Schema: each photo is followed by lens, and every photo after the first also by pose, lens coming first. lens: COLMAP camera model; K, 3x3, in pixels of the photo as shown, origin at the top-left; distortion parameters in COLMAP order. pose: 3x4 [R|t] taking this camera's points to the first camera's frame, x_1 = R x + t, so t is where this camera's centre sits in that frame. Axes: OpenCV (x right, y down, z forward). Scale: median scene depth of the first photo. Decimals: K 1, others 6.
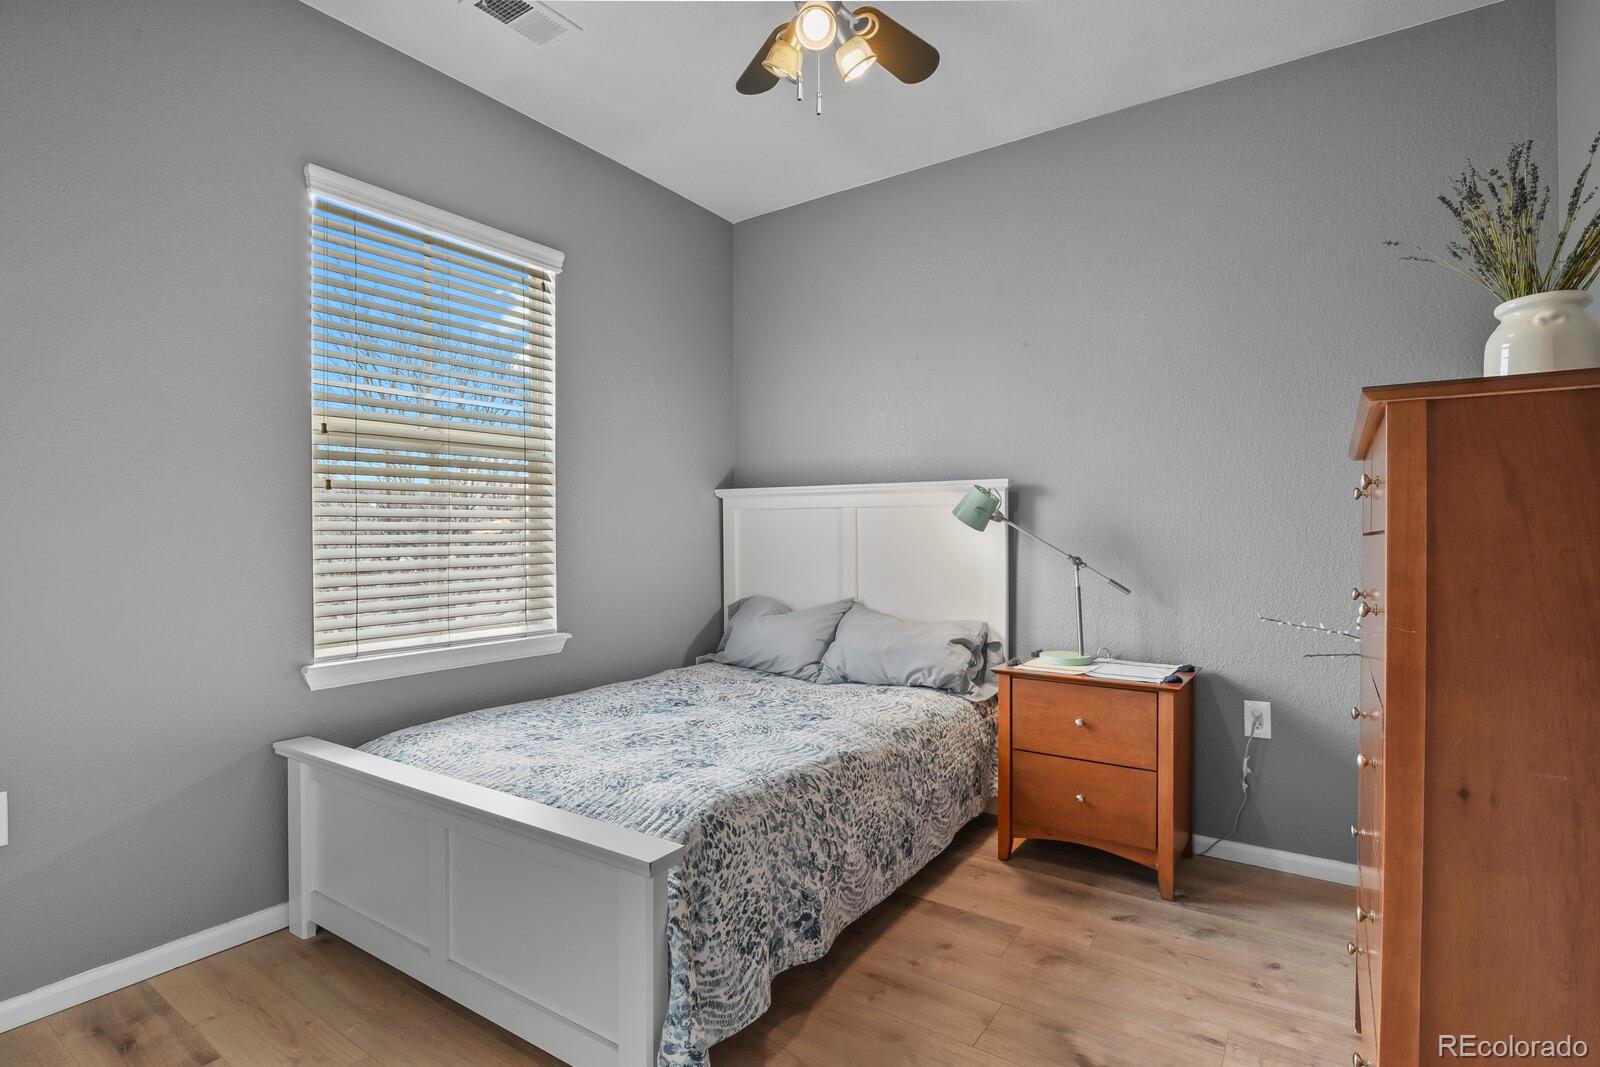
lens RADIAL K [[775.2, 0, 813.1], [0, 775.2, 531.6], [0, 0, 1]] dist [-0.008411, -0.004961]
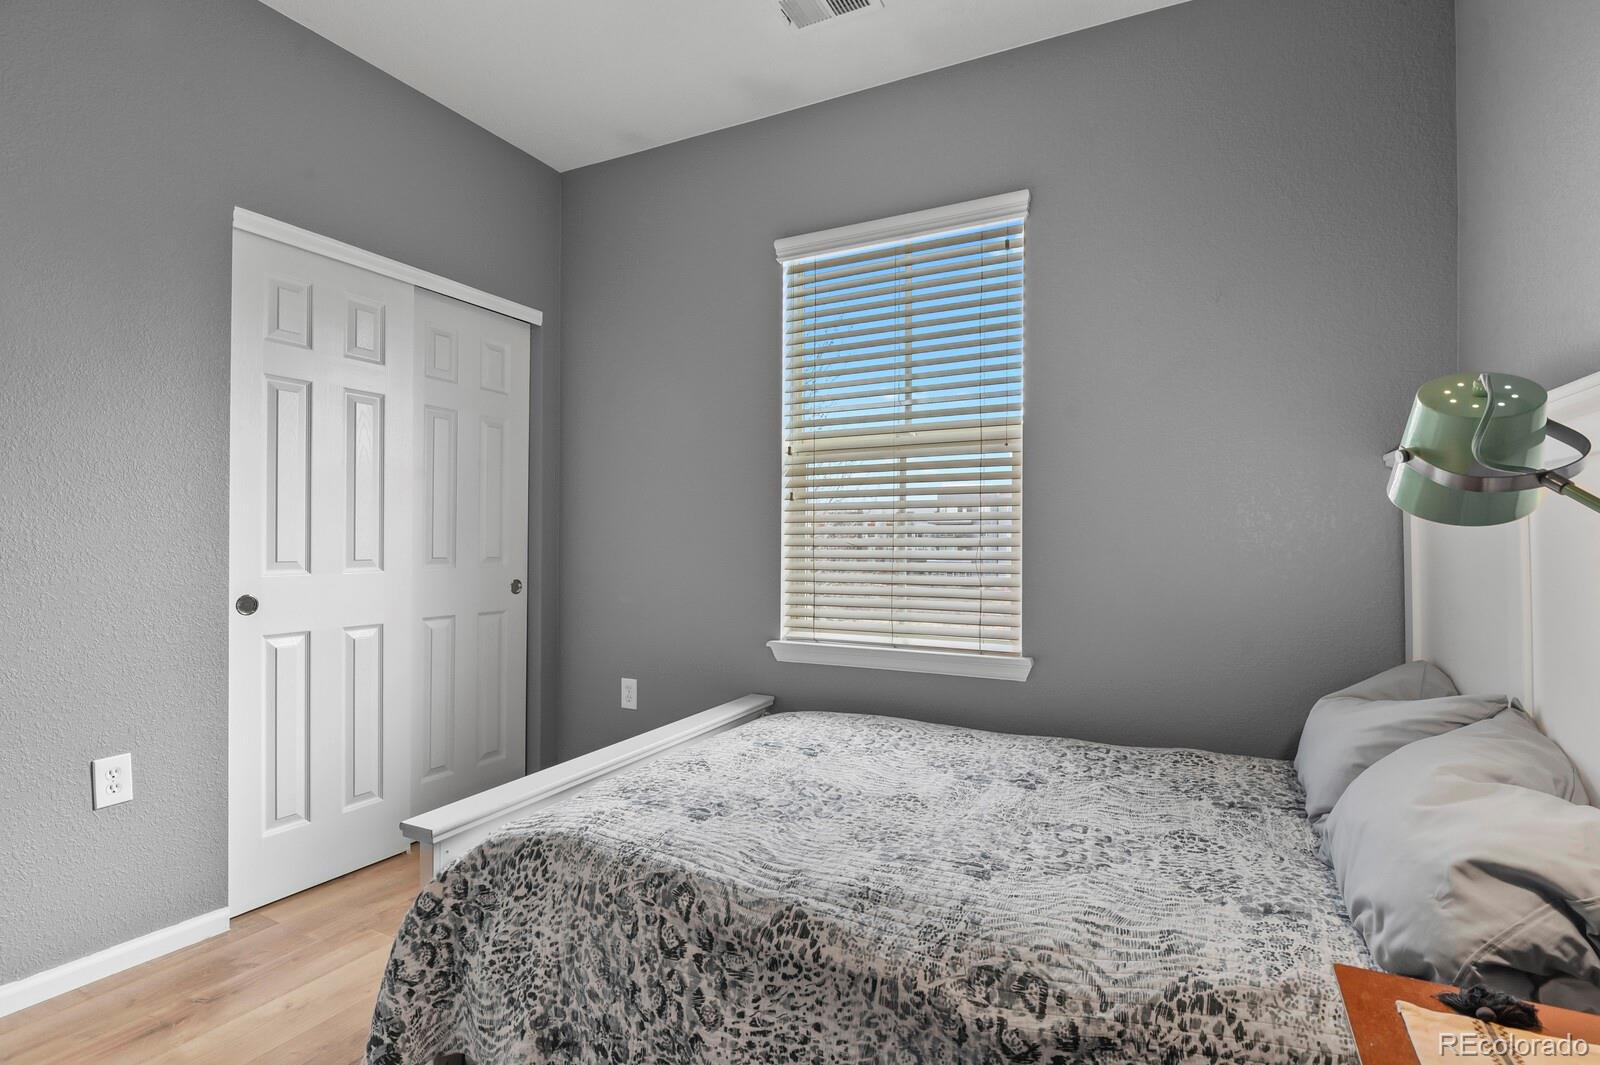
lens RADIAL K [[775.2, 0, 809.1], [0, 775.2, 536.1], [0, 0, 1]] dist [-0.008411, -0.004961]
pose [[0.084571, 0.000434, -0.996417, 0.681817], [0.001970, 0.999998, 0.000603, 0.001962], [0.996416, -0.002014, 0.084570, 1.037922]]
